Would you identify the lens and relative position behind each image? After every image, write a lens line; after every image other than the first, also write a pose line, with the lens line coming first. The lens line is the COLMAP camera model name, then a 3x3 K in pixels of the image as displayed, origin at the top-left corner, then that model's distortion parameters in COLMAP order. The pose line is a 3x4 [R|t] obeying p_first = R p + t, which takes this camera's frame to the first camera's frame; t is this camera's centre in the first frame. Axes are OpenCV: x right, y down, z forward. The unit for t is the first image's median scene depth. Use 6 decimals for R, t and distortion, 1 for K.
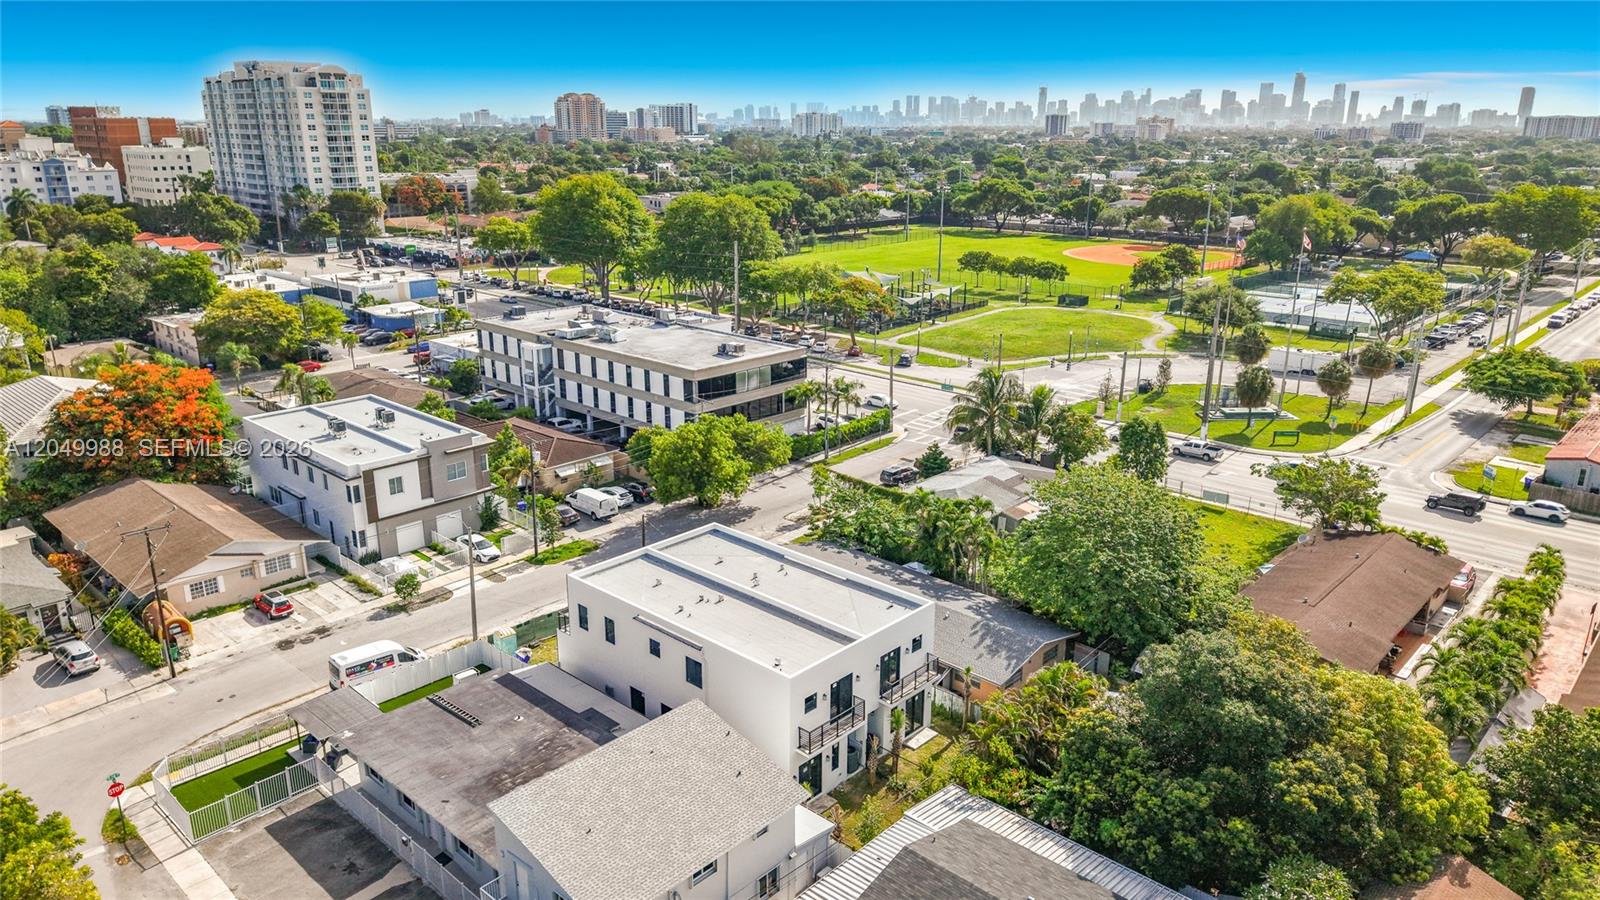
lens RADIAL K [[1070.1, 0, 800.1], [0, 1070.1, 440.5], [0, 0, 1]] dist [0.046578, -0.056548]
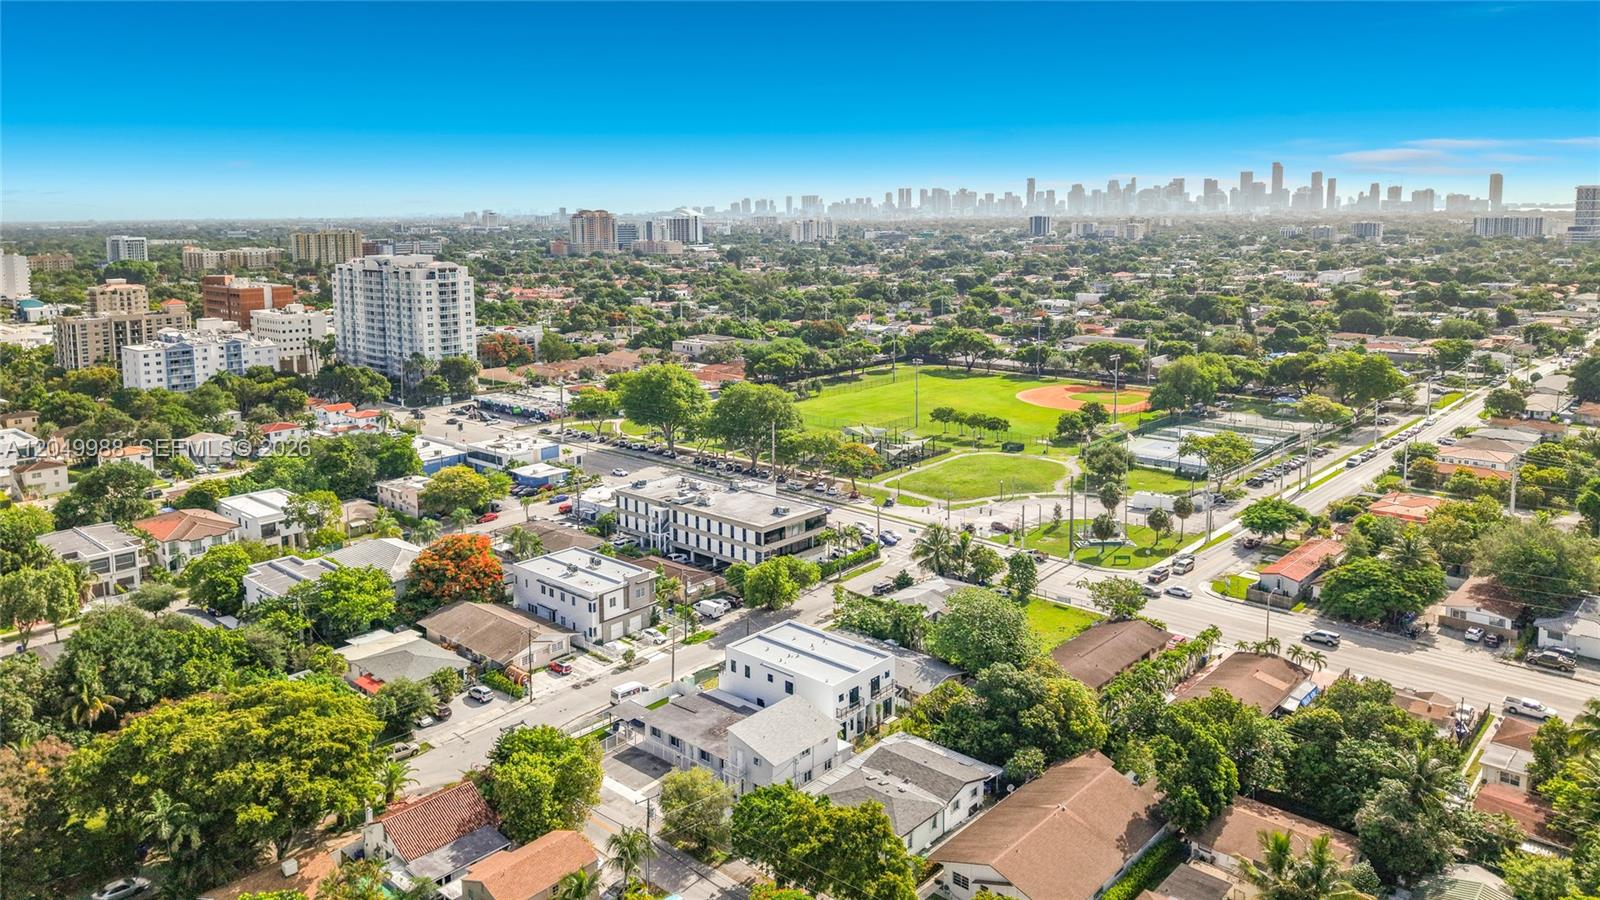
lens RADIAL K [[1070.1, 0, 808.0], [0, 1070.1, 401.1], [0, 0, 1]] dist [0.046578, -0.056548]
pose [[0.999840, -0.015754, 0.008455, -0.032277], [0.016633, 0.993048, -0.116530, -0.057694], [-0.006560, 0.116652, 0.993151, -0.627627]]
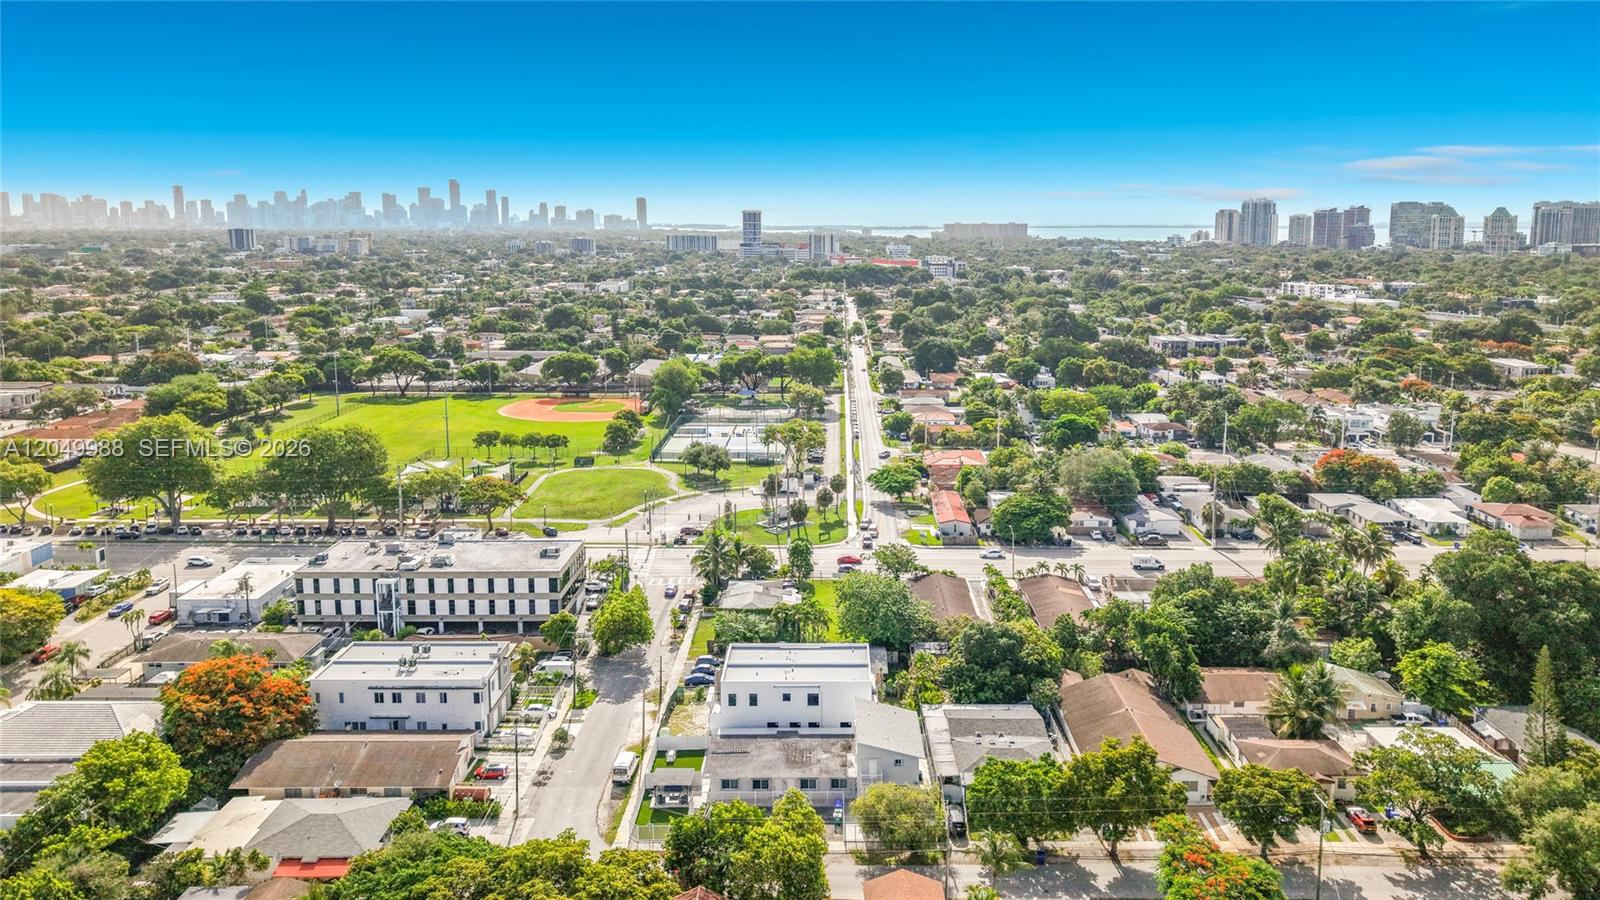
lens RADIAL K [[1070.1, 0, 831.4], [0, 1070.1, 397.2], [0, 0, 1]] dist [0.046578, -0.056548]
pose [[0.735901, -0.111264, 0.667885, -0.710097], [0.195911, 0.979203, -0.052735, -0.132599], [-0.648127, 0.169653, 0.742394, -0.383951]]
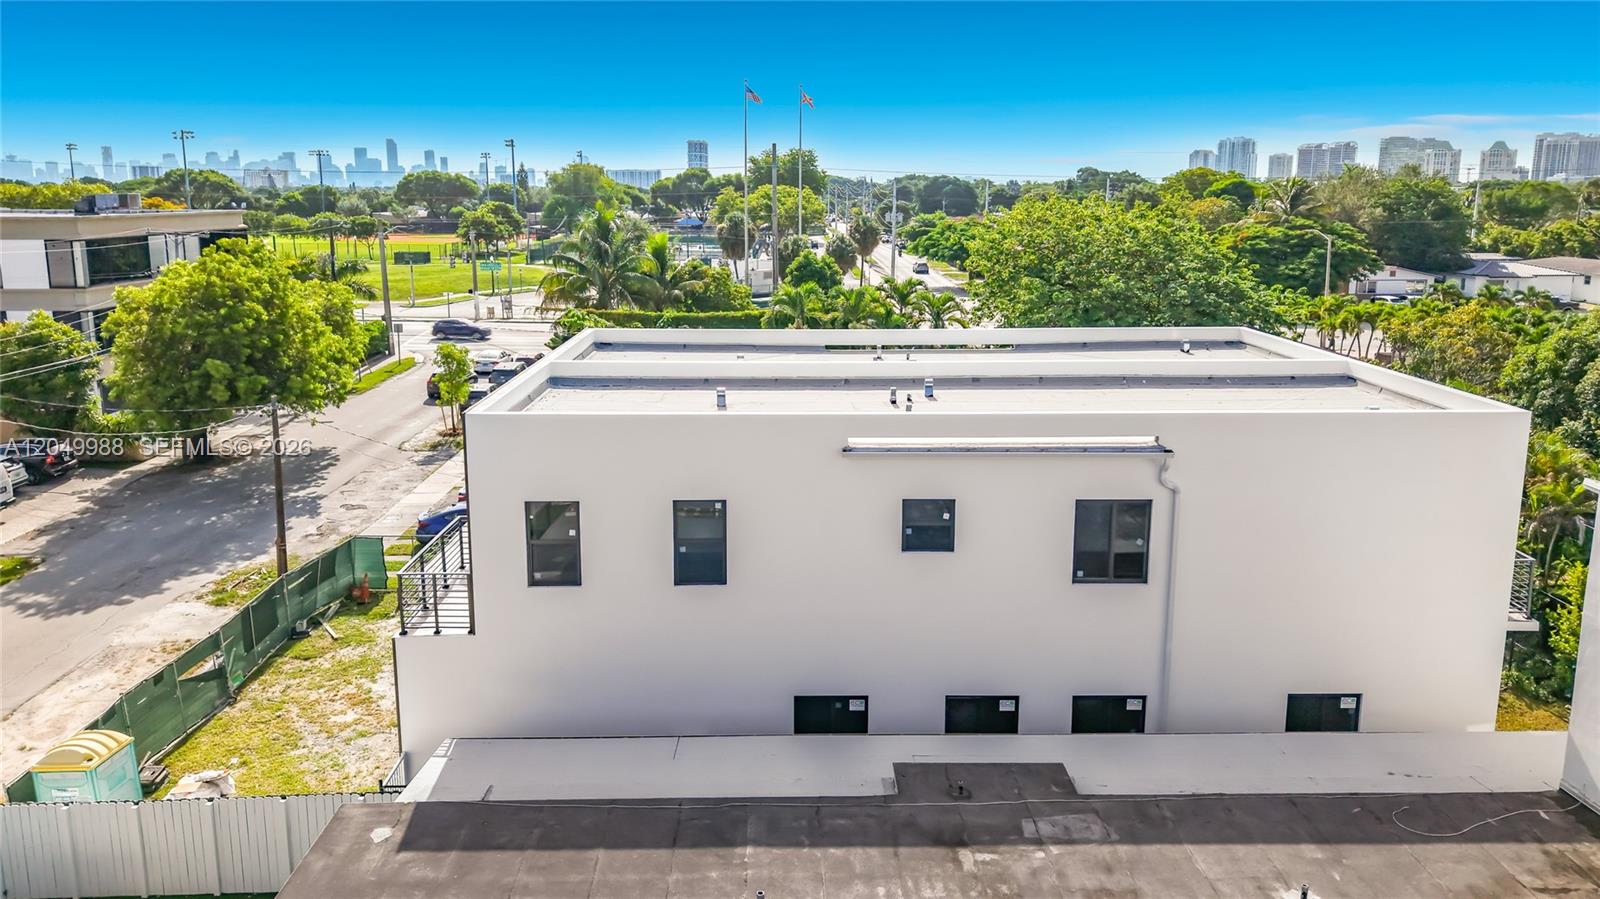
lens RADIAL K [[1070.1, 0, 808.3], [0, 1070.1, 452.4], [0, 0, 1]] dist [0.046578, -0.056548]
pose [[0.718076, -0.165055, 0.676109, -0.178913], [0.194362, 0.980378, 0.032908, 0.075224], [-0.668274, 0.107779, 0.736066, 0.383934]]
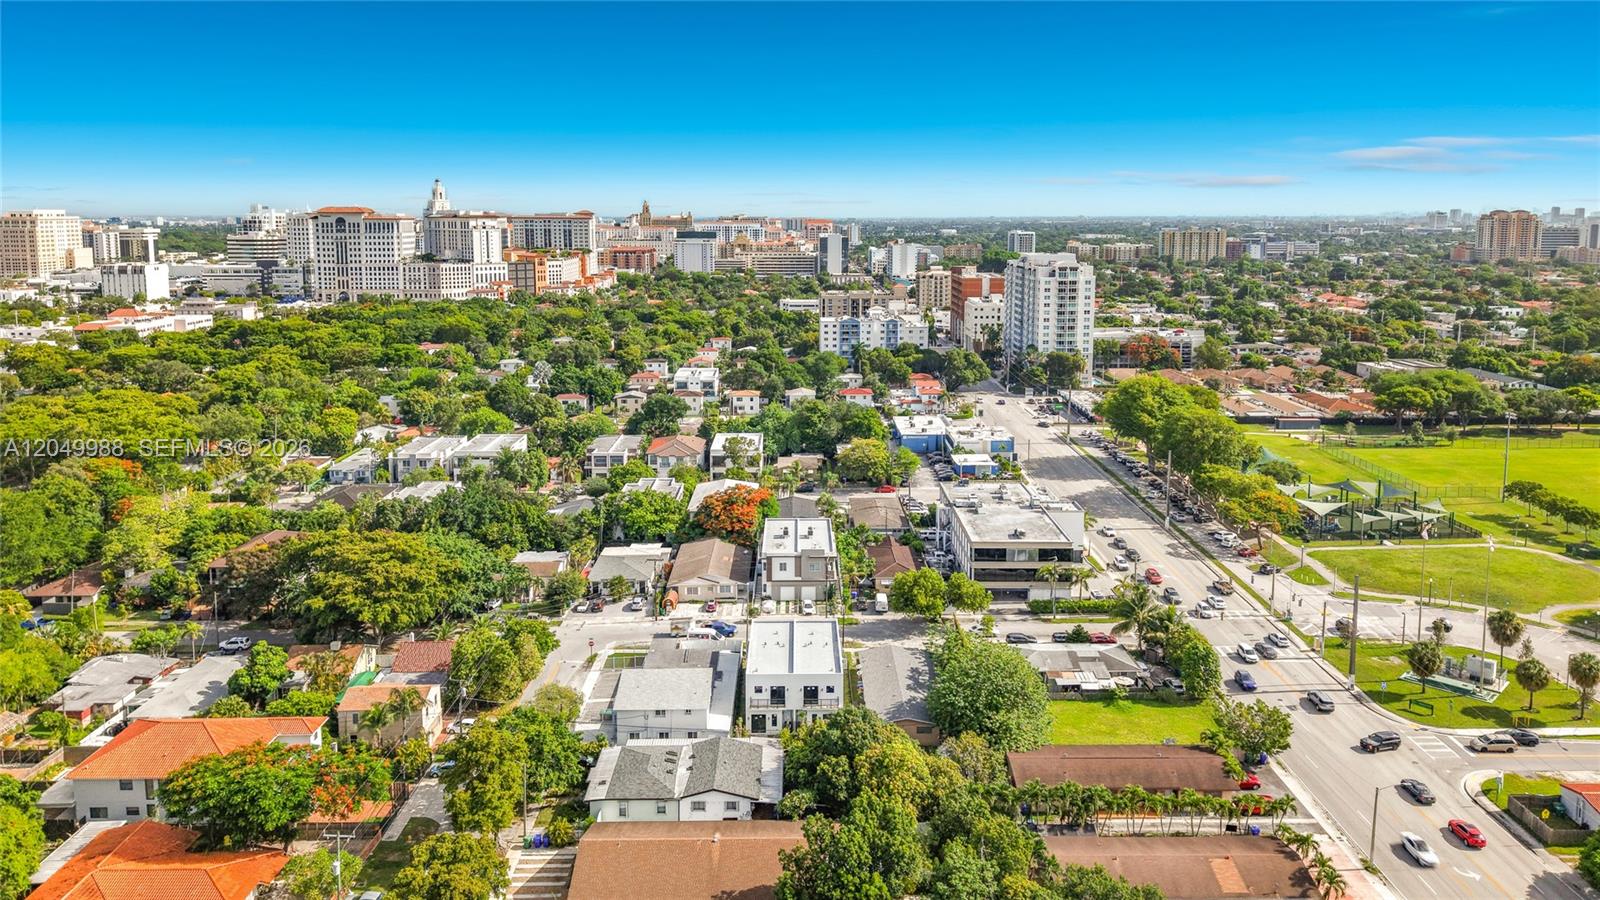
lens RADIAL K [[1070.1, 0, 820.7], [0, 1070.1, 404.5], [0, 0, 1]] dist [0.046578, -0.056548]
pose [[0.695775, 0.121551, -0.707900, 0.774281], [-0.204472, 0.978316, -0.032986, -0.149661], [0.688541, 0.167697, 0.705542, -0.324276]]
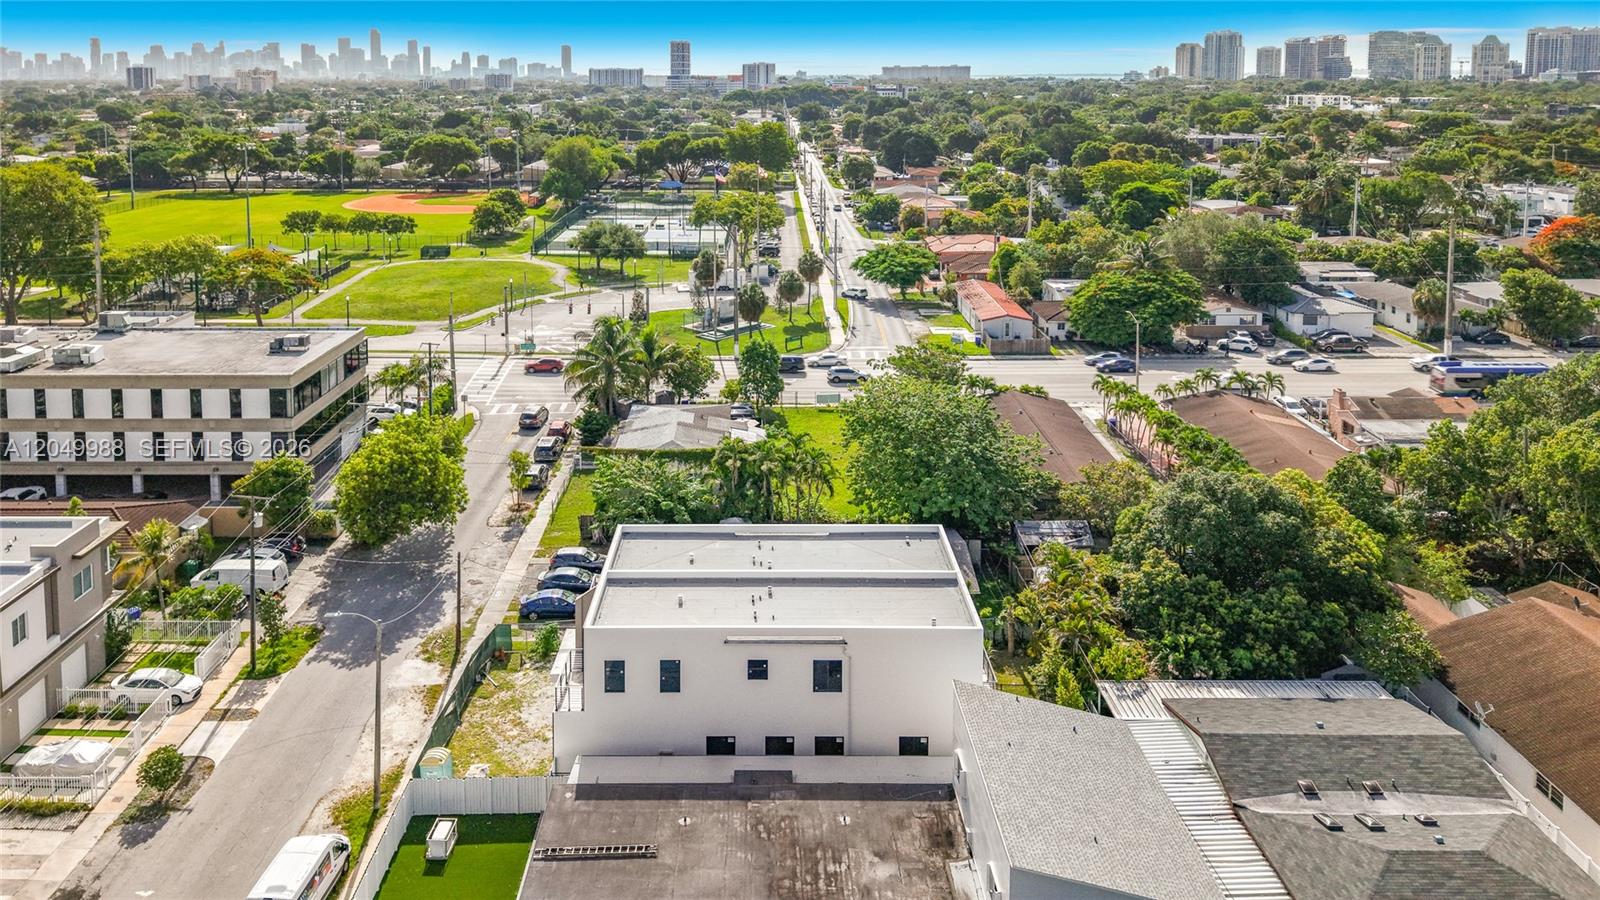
lens RADIAL K [[1117.6, 0, 757.3], [0, 1117.6, 225.3], [0, 0, 1]] dist [0.001517, 0.001267]
pose [[0.739515, -0.096000, 0.666260, -0.327931], [0.196564, 0.977436, -0.077340, -0.036908], [-0.643802, 0.188156, 0.741698, 0.143960]]
